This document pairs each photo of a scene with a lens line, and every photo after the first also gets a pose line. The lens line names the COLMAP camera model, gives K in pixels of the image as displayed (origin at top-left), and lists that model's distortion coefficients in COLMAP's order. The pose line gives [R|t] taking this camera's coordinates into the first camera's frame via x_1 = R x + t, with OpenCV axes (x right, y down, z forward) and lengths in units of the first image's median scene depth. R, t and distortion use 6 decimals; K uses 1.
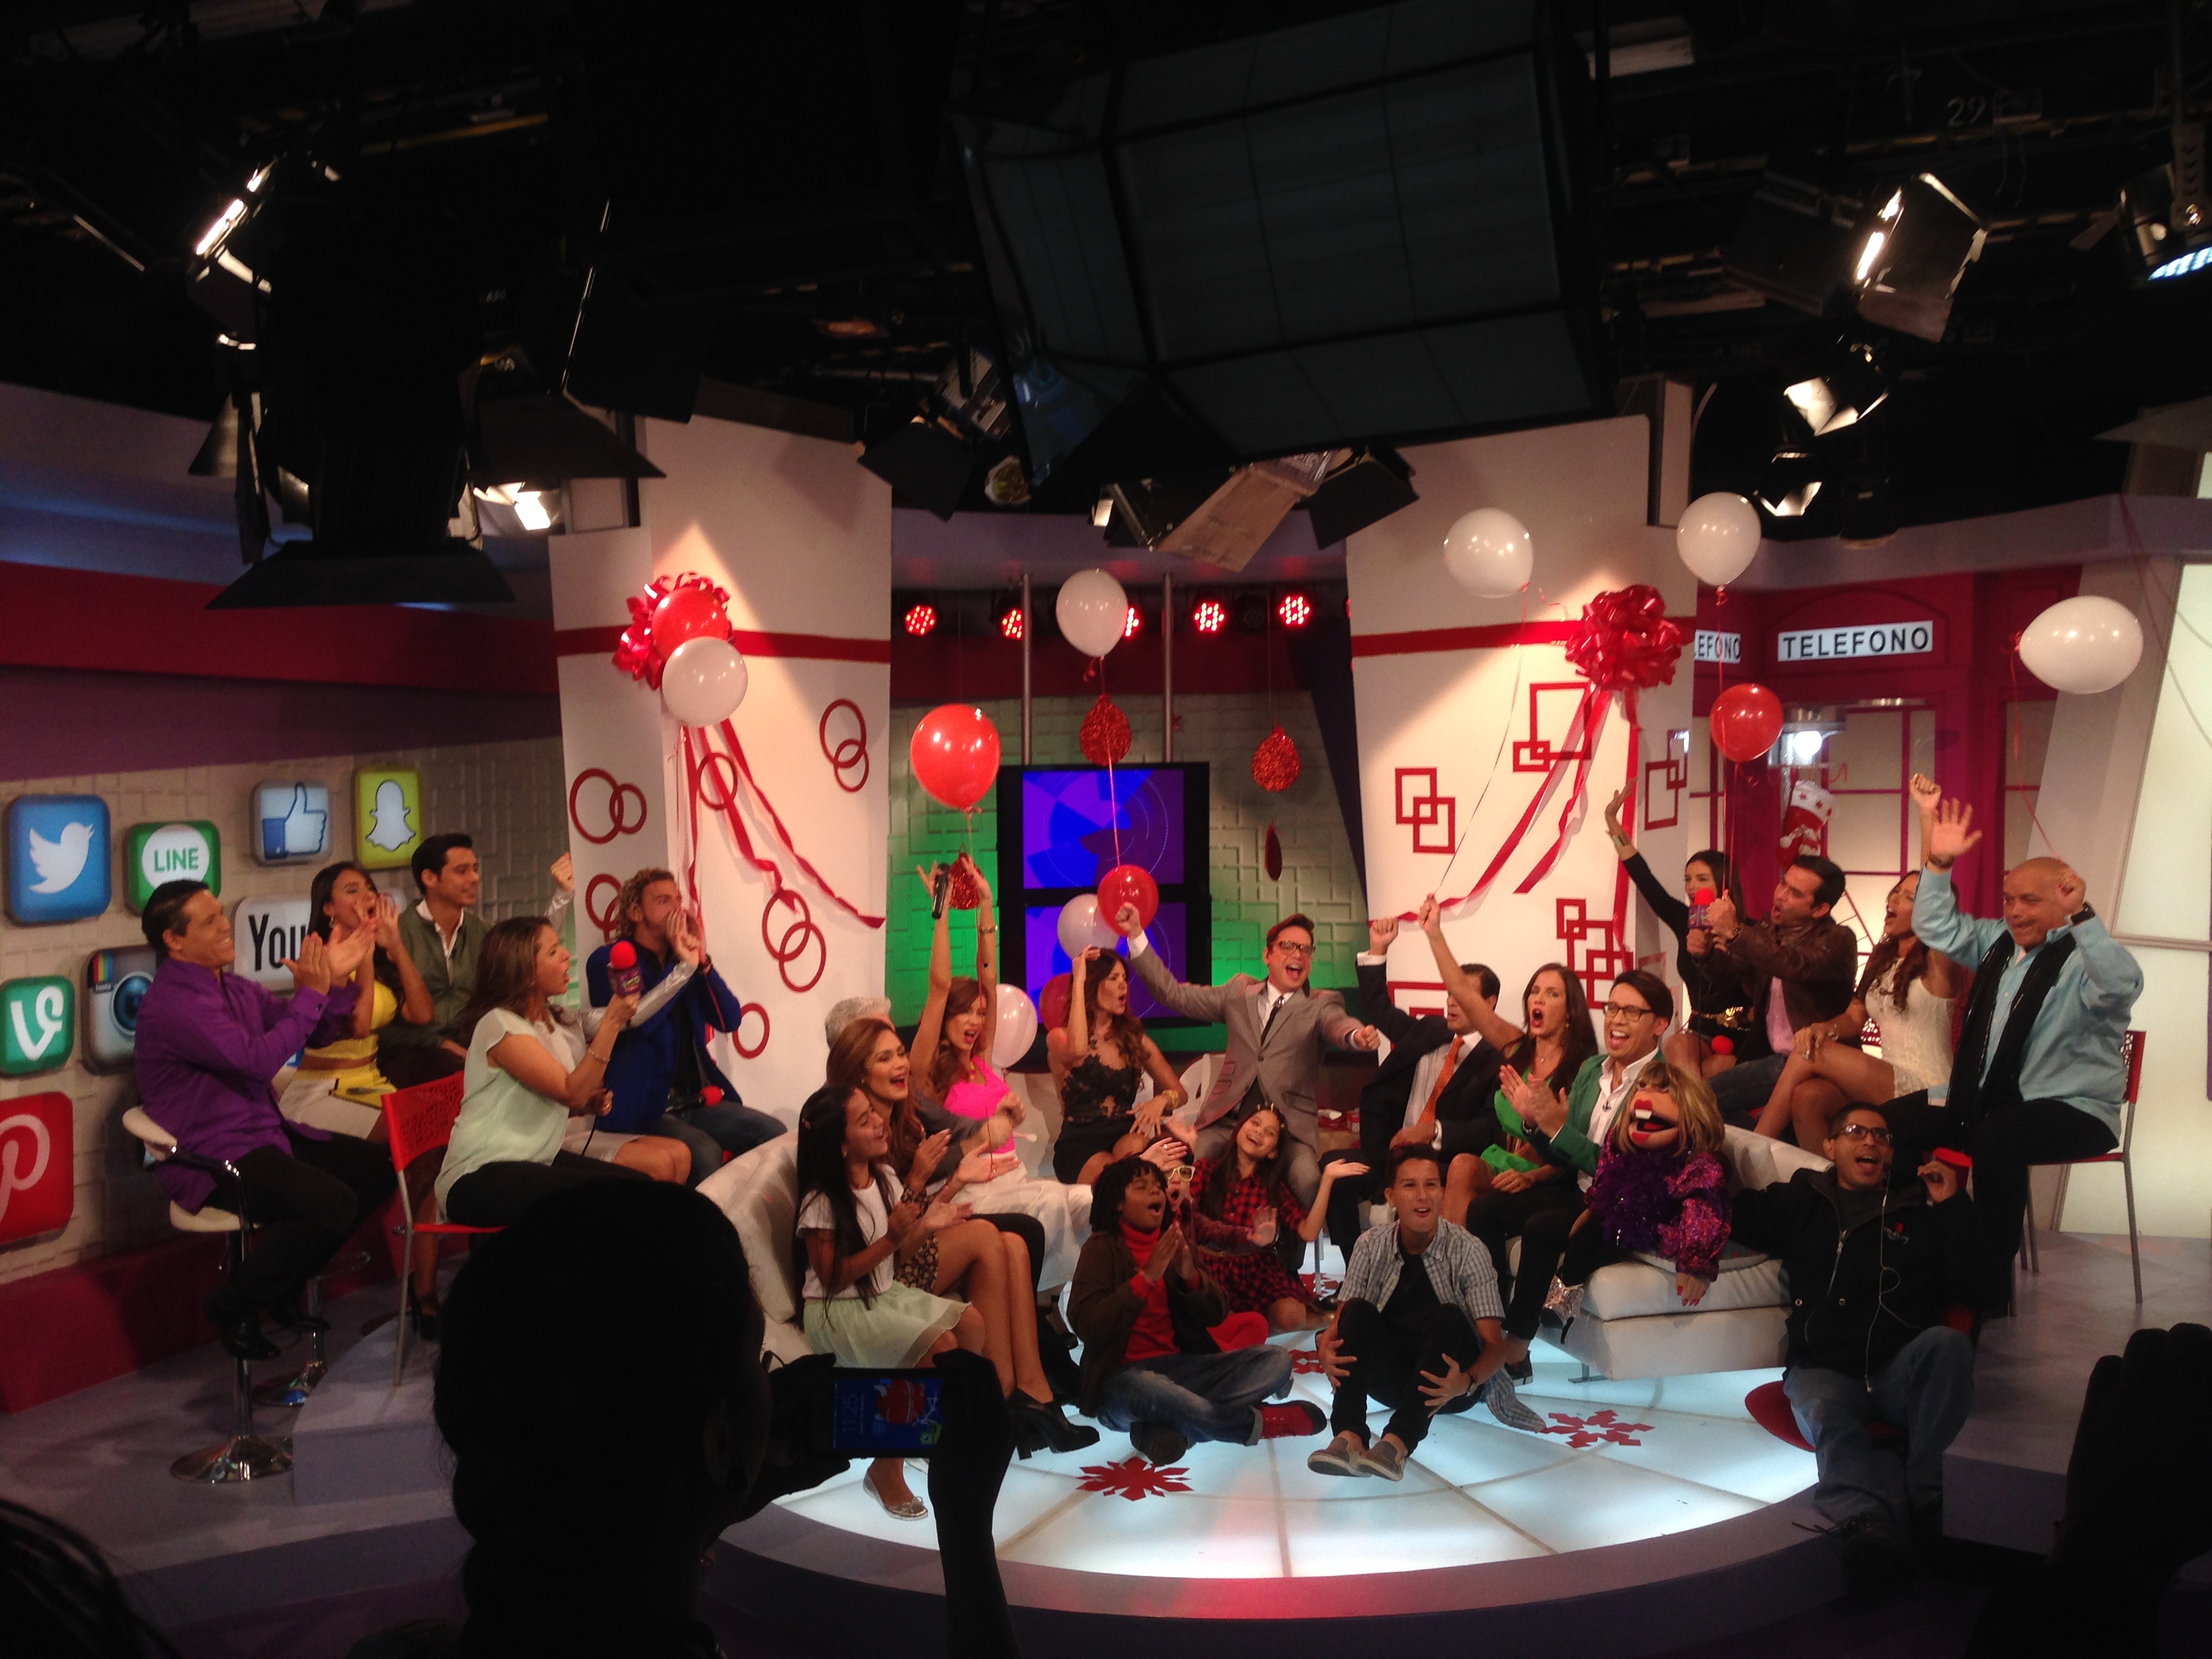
lens RADIAL K [[2136.4, 0, 1106.0], [0, 2136.4, 829.5], [0, 0, 1]] dist [0.095166, -0.000178]
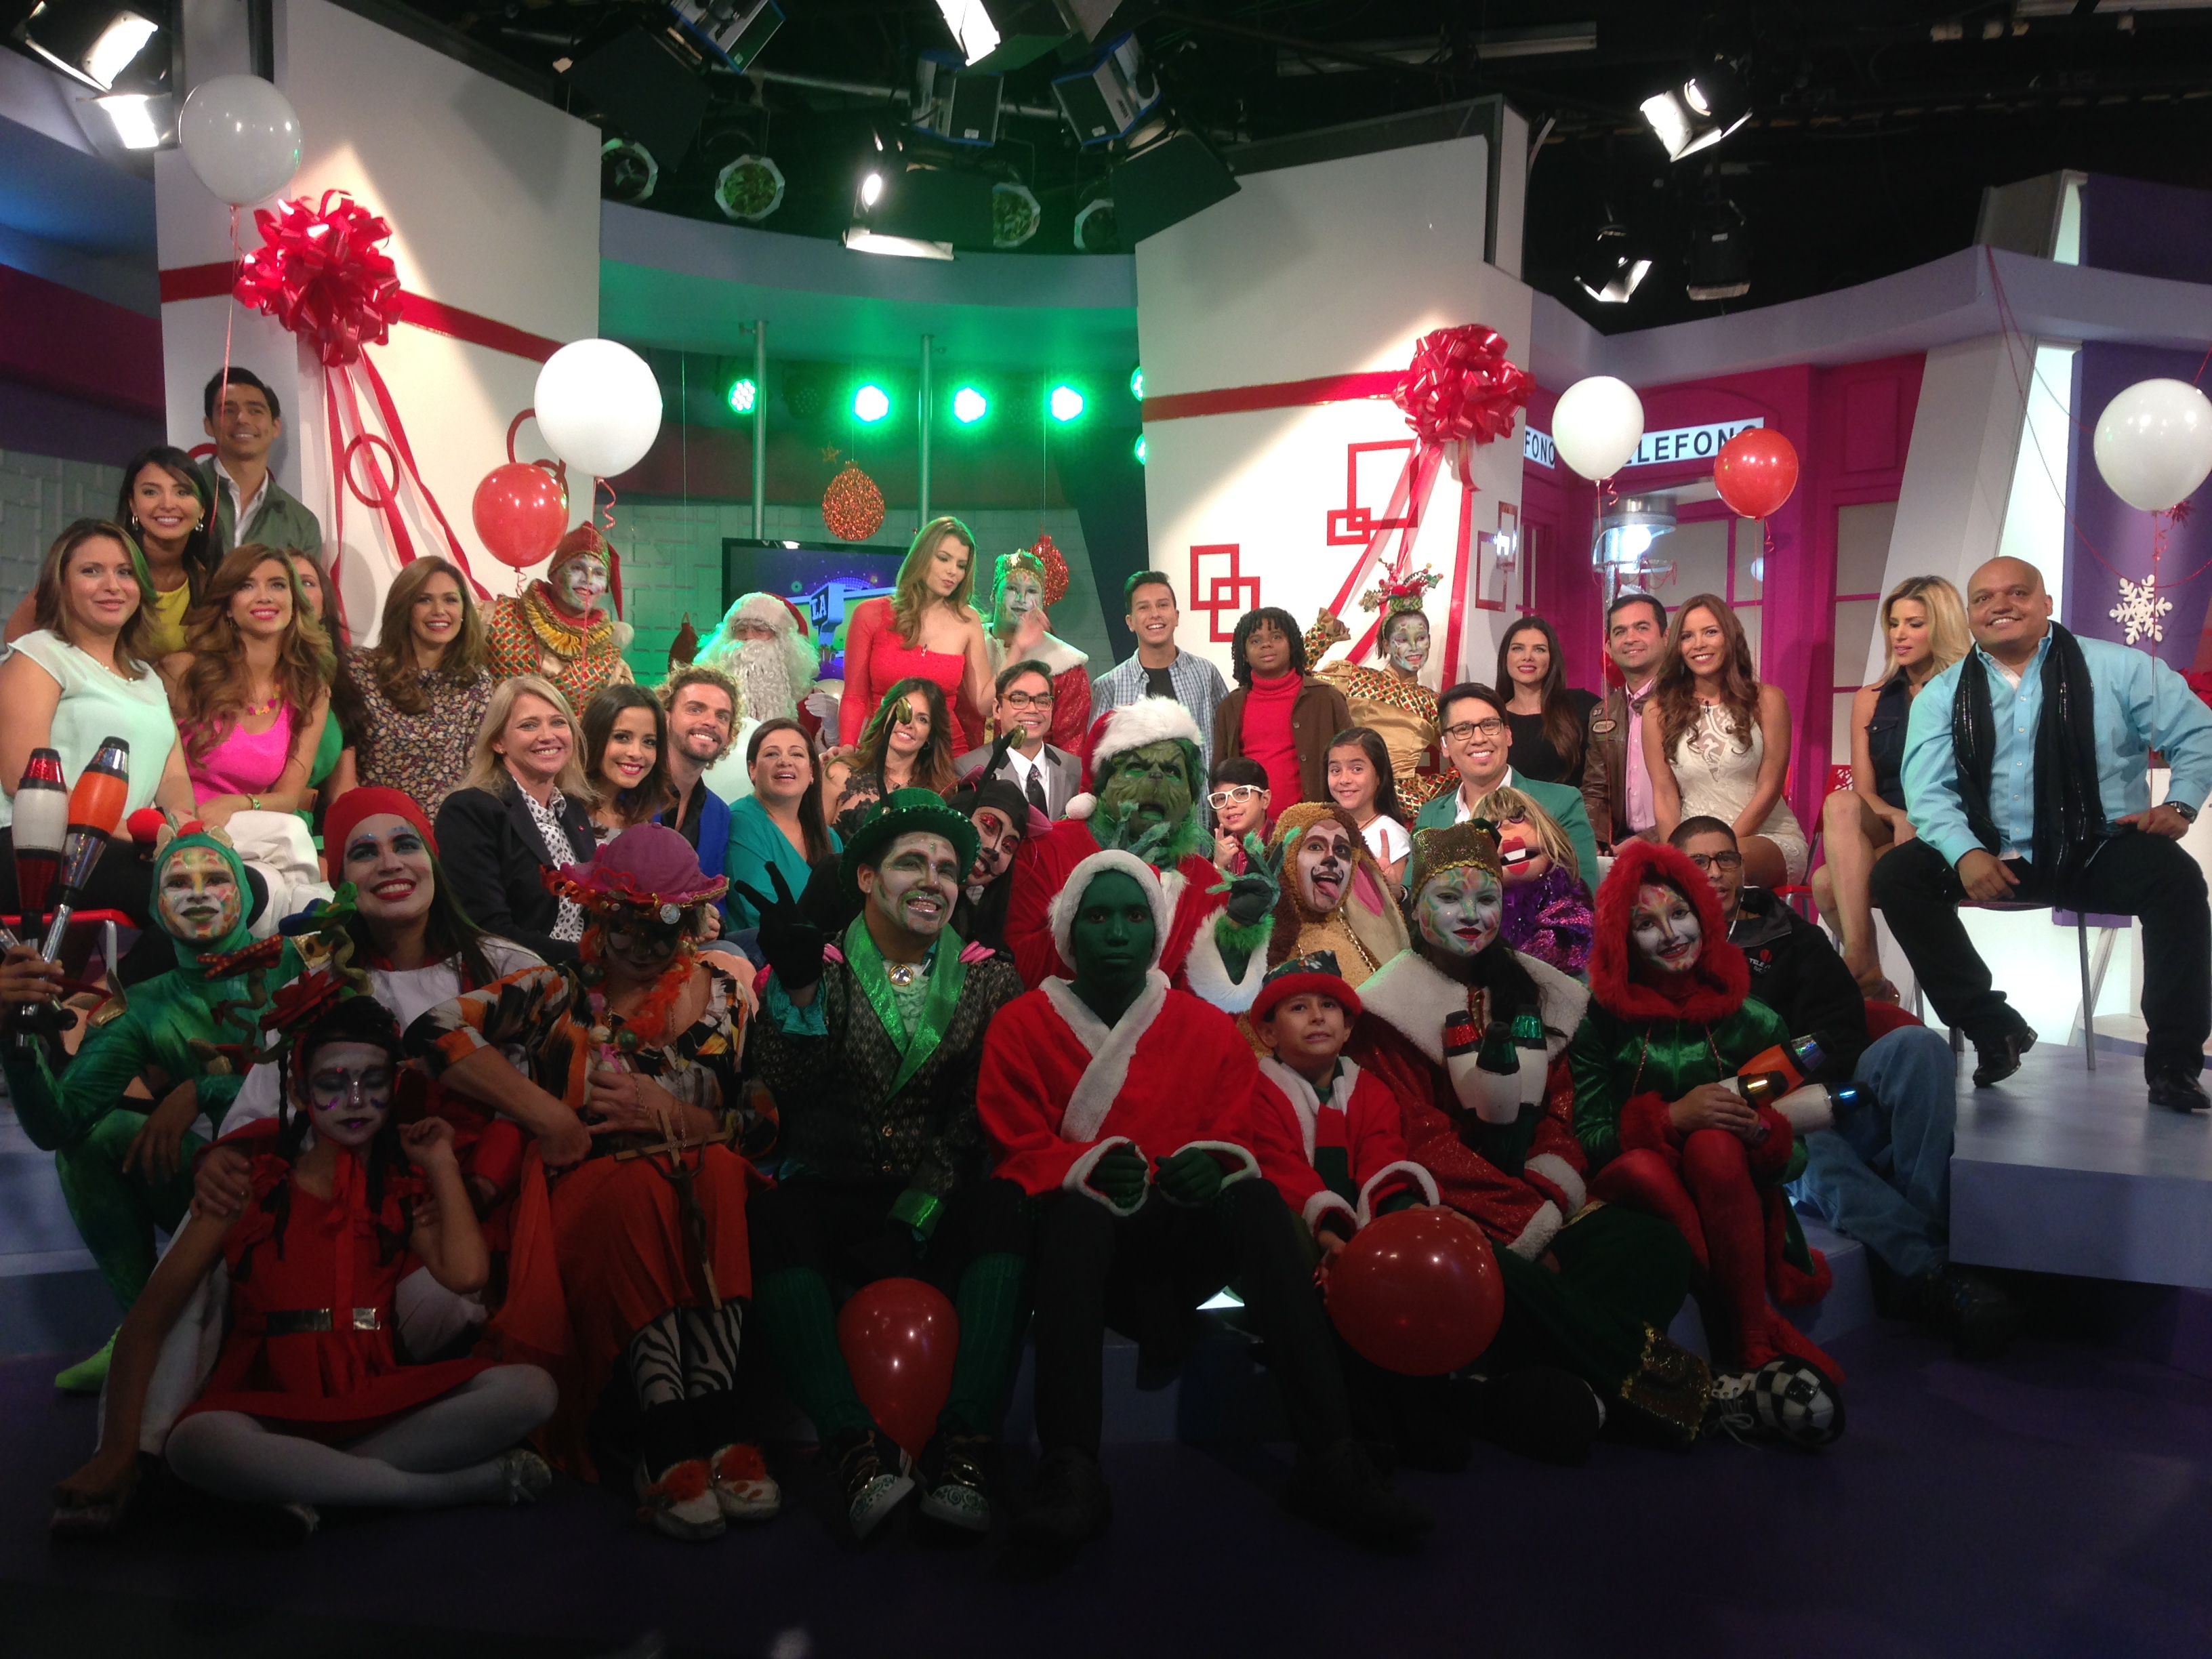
lens RADIAL K [[2107.7, 0, 1106.0], [0, 2107.7, 829.5], [0, 0, 1]] dist [0.129723, -0.186197]
pose [[0.988982, 0.021860, 0.146413, -0.023472], [-0.018855, 0.999583, -0.021883, 0.110898], [-0.146830, 0.018881, 0.988981, 0.163652]]
